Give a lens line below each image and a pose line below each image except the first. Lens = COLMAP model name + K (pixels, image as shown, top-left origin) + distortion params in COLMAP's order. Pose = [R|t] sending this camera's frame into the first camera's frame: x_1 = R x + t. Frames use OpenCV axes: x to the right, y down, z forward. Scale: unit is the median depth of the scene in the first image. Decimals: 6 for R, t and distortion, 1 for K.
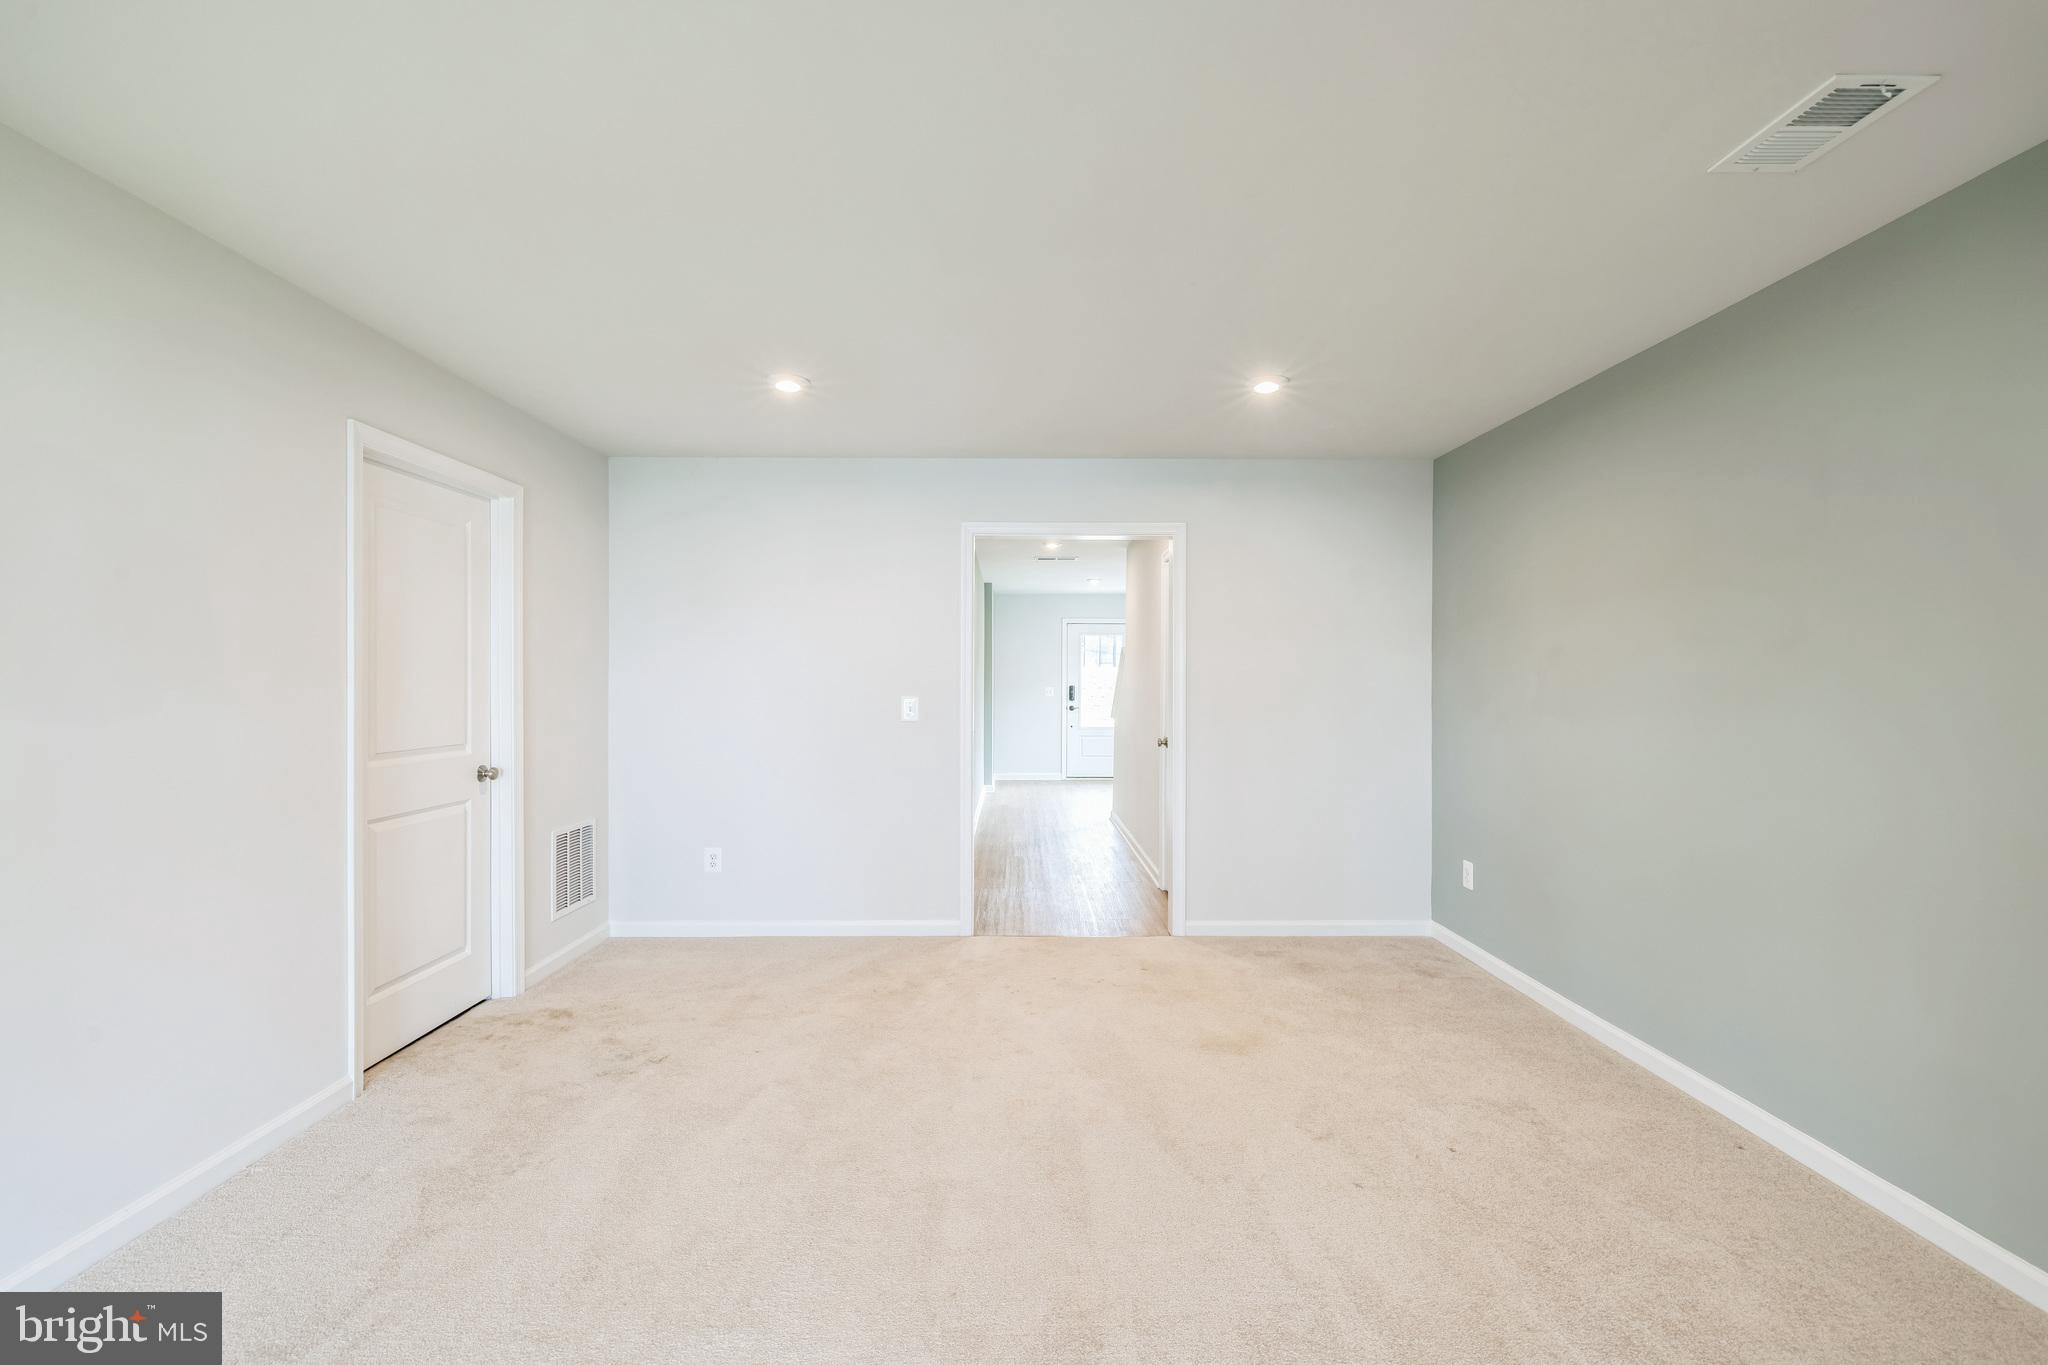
lens RADIAL K [[877.5, 0, 1020.3], [0, 877.5, 691.3], [0, 0, 1]] dist [0.002374, 0.000535]
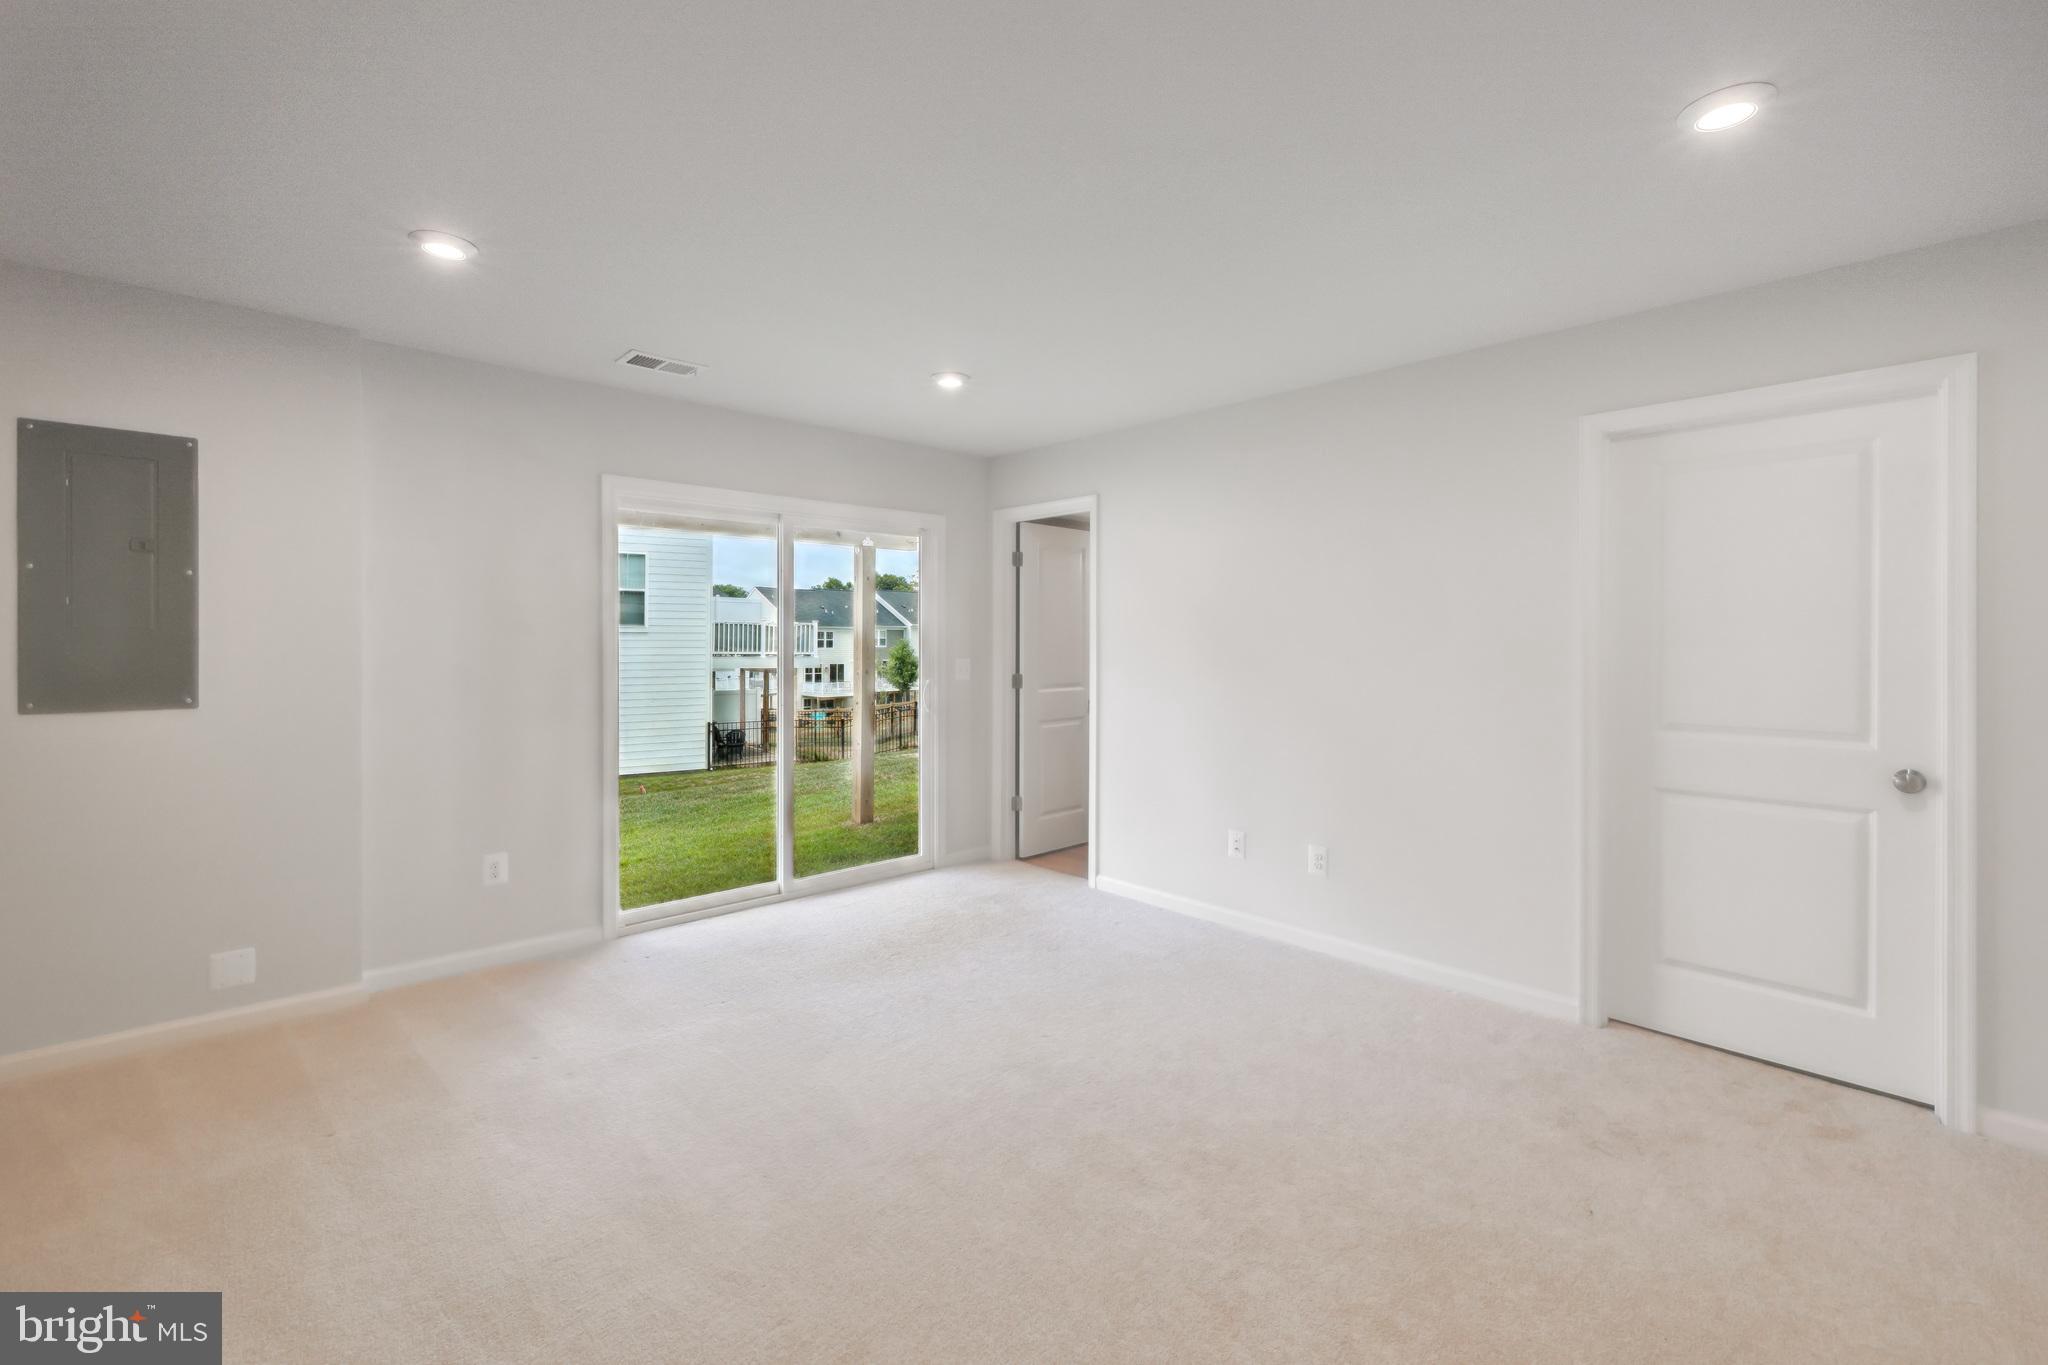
lens RADIAL K [[877.5, 0, 1029.8], [0, 877.5, 674.3], [0, 0, 1]] dist [0.002374, 0.000535]
pose [[-0.730836, 0.013391, -0.682422, 0.387336], [-0.016275, 0.999181, 0.037037, -0.007482], [0.682359, 0.038175, -0.730020, 1.012453]]
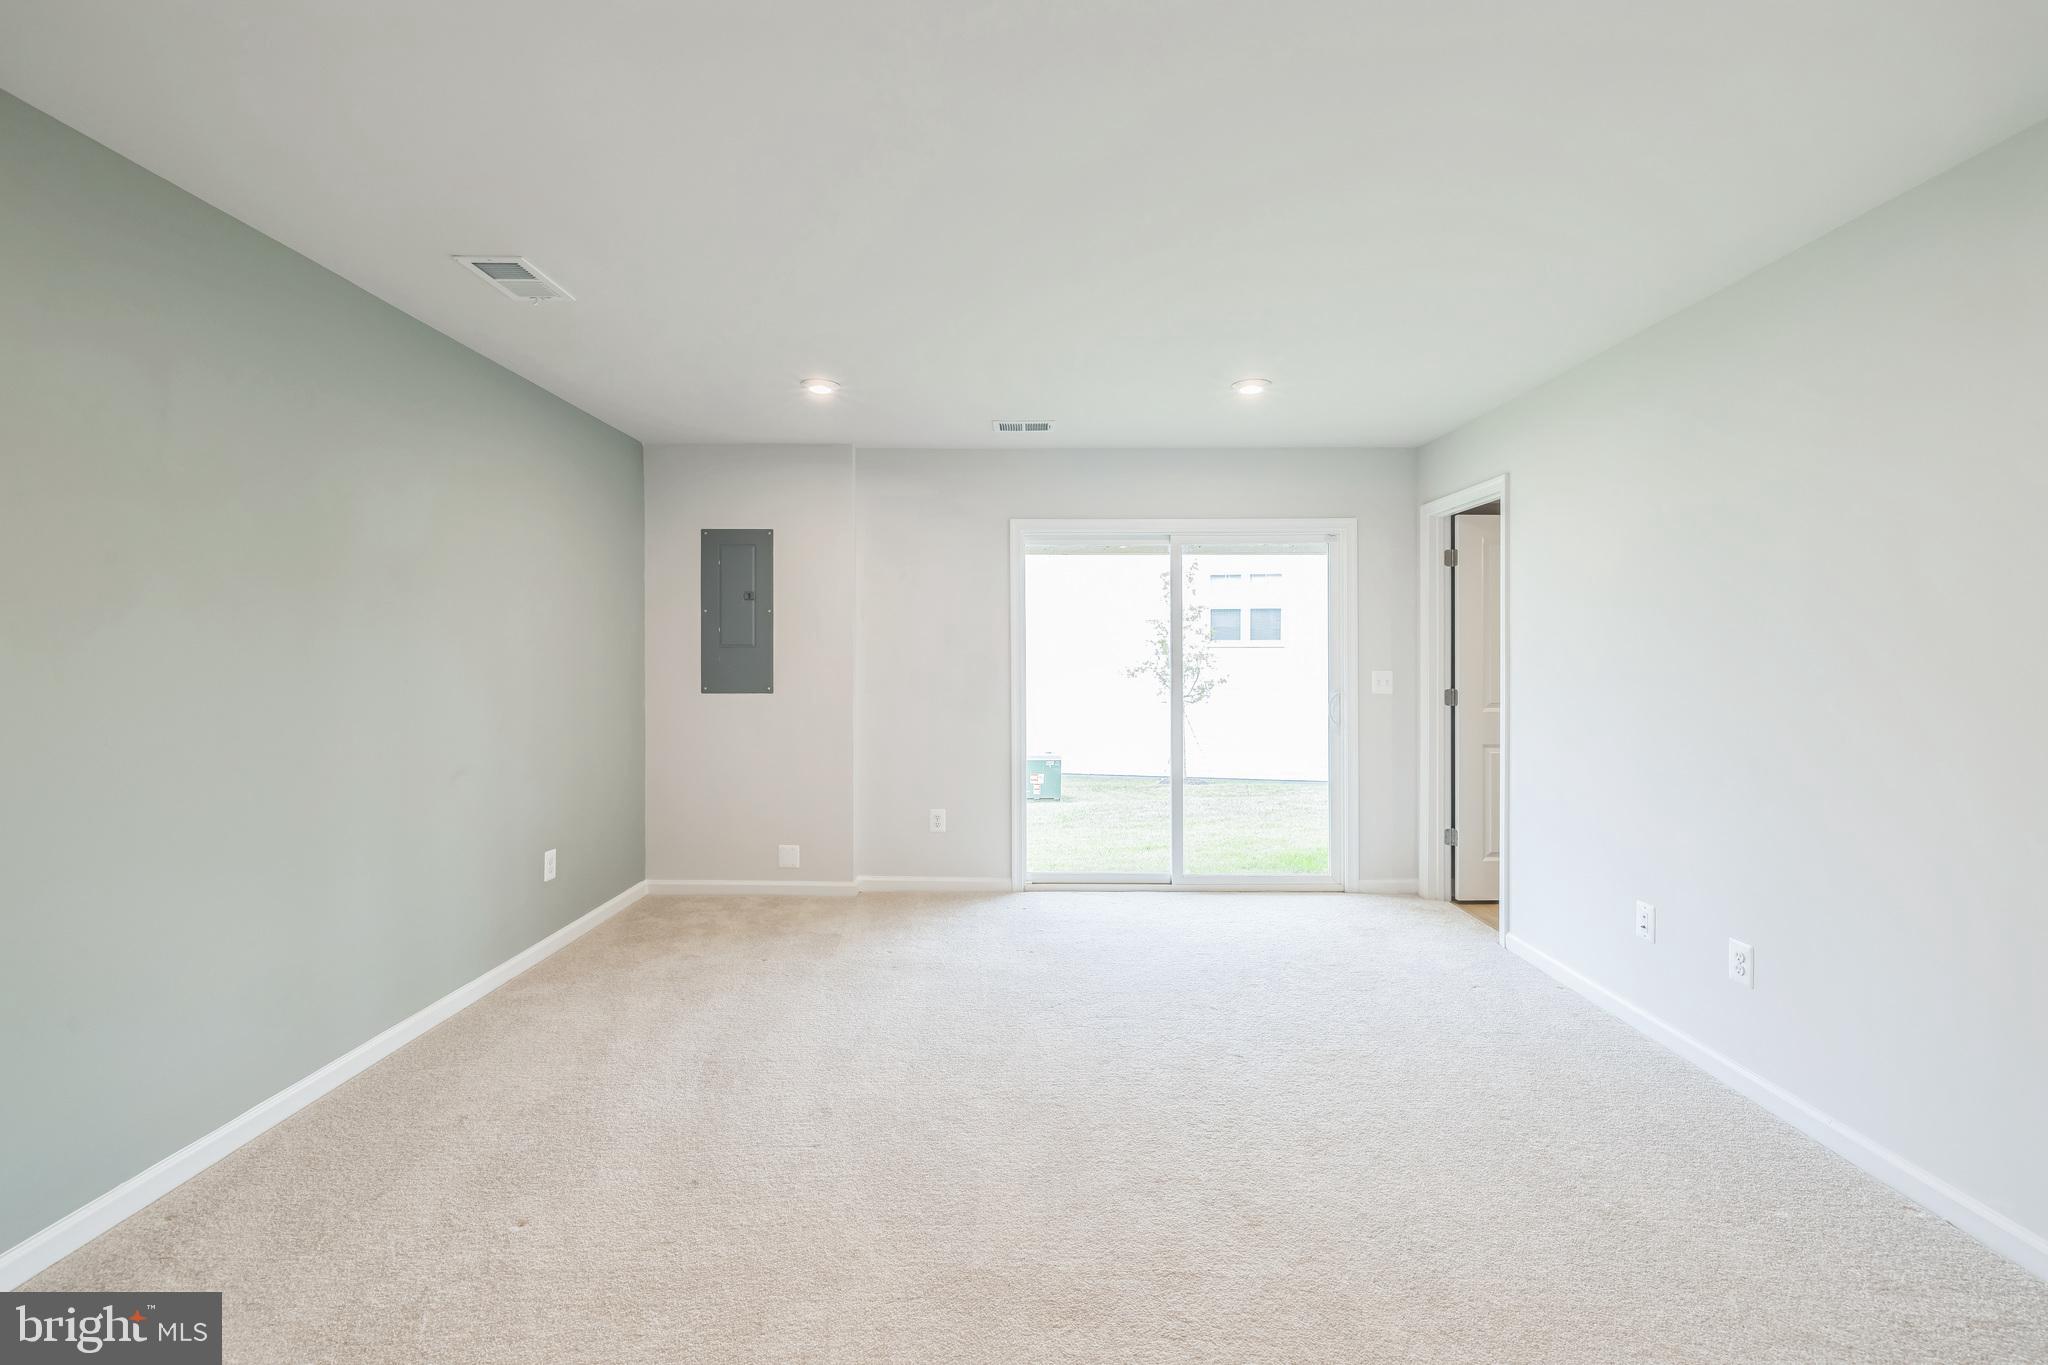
lens RADIAL K [[877.5, 0, 1021.8], [0, 877.5, 684.3], [0, 0, 1]] dist [0.002374, 0.000535]
pose [[-0.999914, -0.011113, 0.006975, 0.017321], [-0.010802, 0.999011, 0.043128, -0.008086], [-0.007447, 0.043049, -0.999045, 1.216688]]
